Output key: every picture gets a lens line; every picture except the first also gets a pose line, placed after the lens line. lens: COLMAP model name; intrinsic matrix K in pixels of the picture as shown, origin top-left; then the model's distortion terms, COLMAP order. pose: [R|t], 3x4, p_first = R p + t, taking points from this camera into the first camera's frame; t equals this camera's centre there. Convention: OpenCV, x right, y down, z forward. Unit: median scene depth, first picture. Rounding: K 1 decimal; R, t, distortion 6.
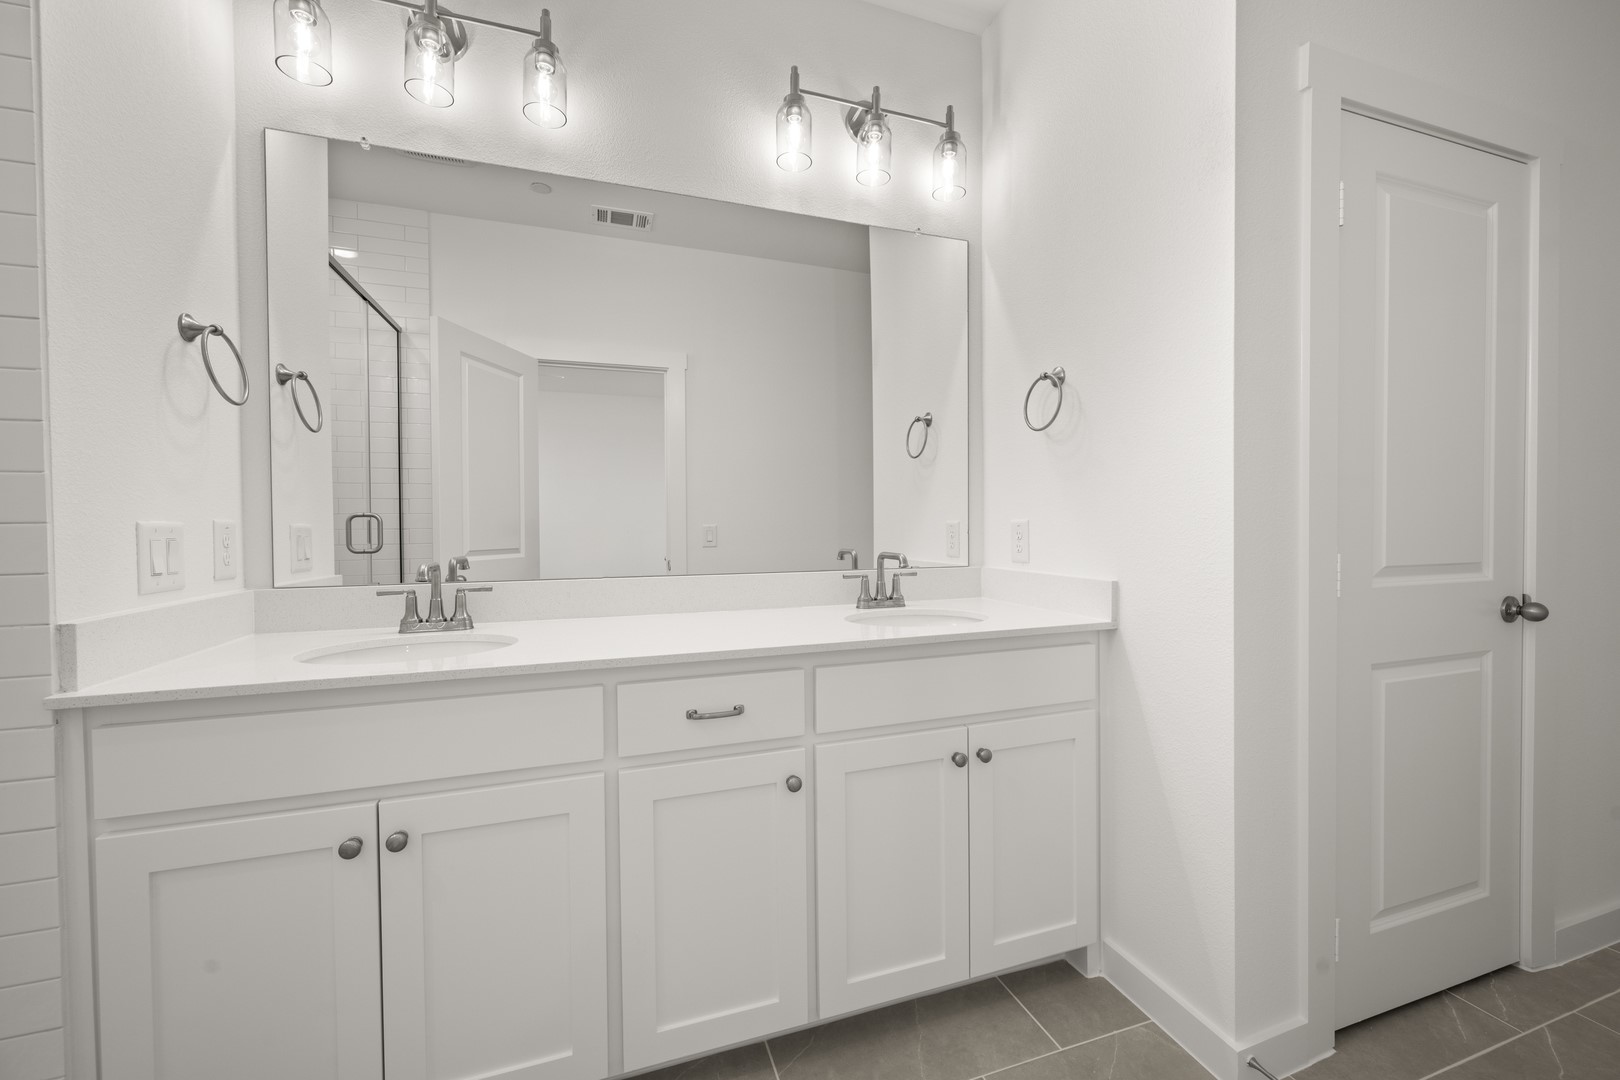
lens RADIAL K [[641.0, 0, 814.9], [0, 641.0, 538.2], [0, 0, 1]] dist [-0.000889, -0.000105]
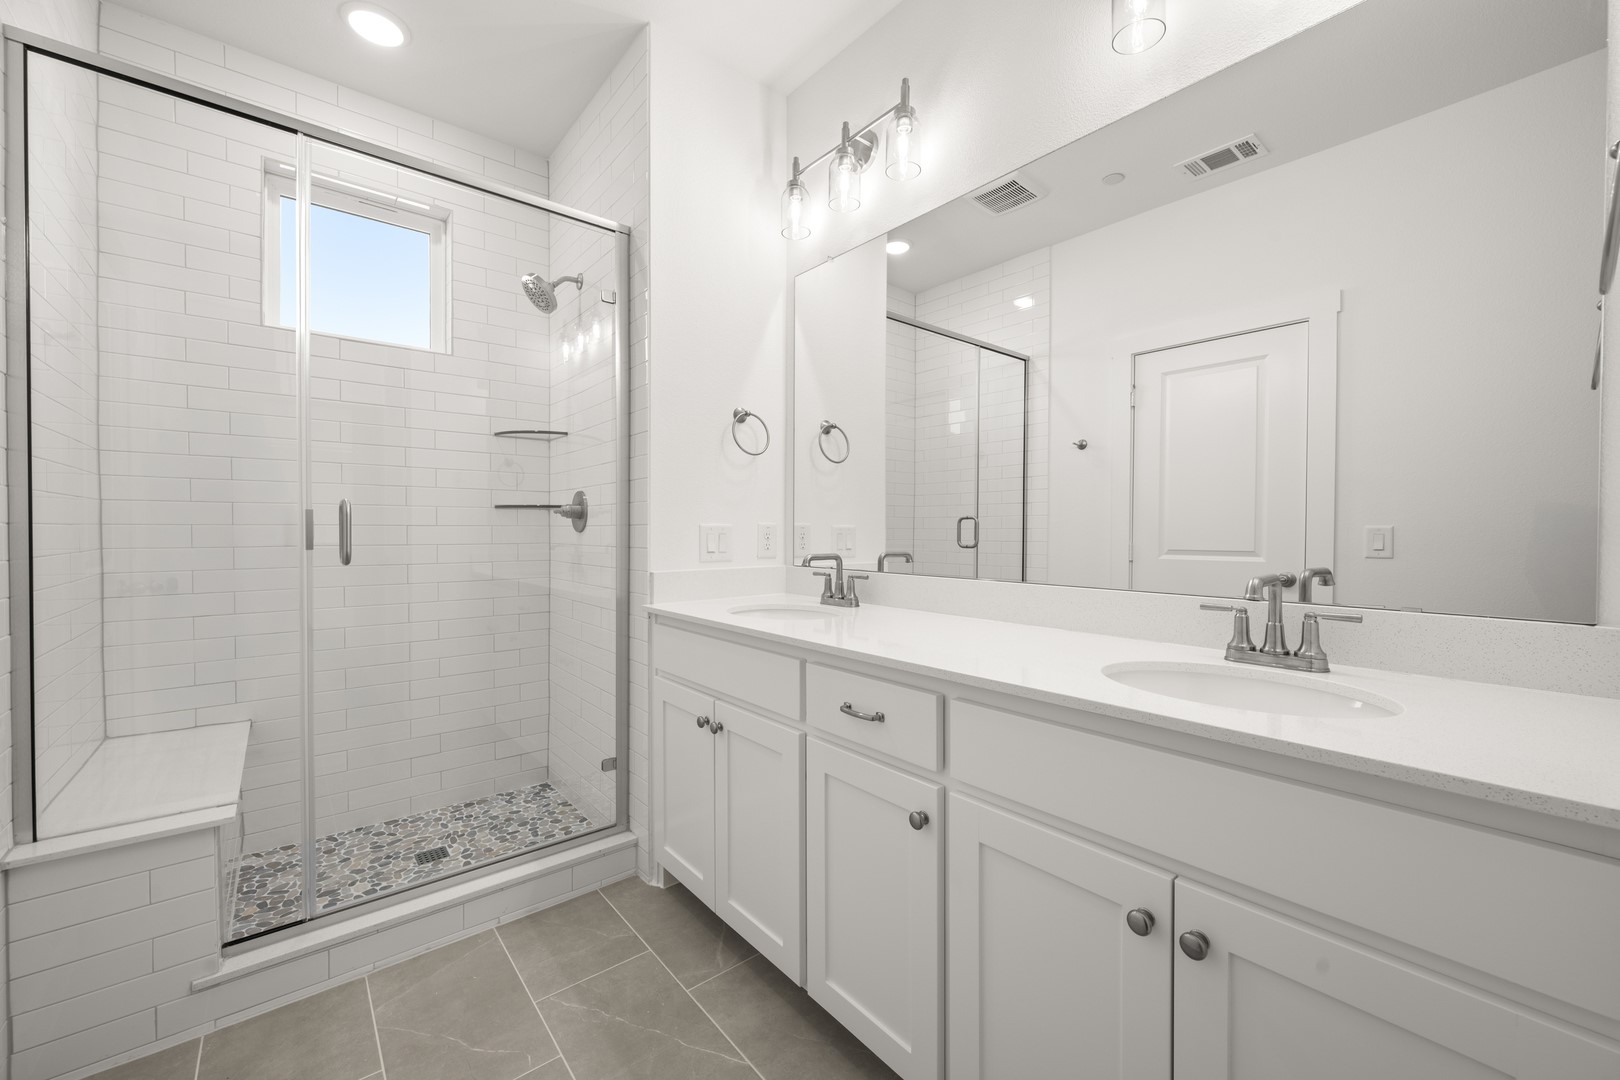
lens RADIAL K [[641.0, 0, 815.2], [0, 641.0, 532.6], [0, 0, 1]] dist [-0.000889, -0.000105]
pose [[0.358609, 0.015099, -0.933366, 0.652634], [-0.021780, 0.999732, 0.007804, -0.016919], [0.933234, 0.017530, 0.358842, 0.479868]]
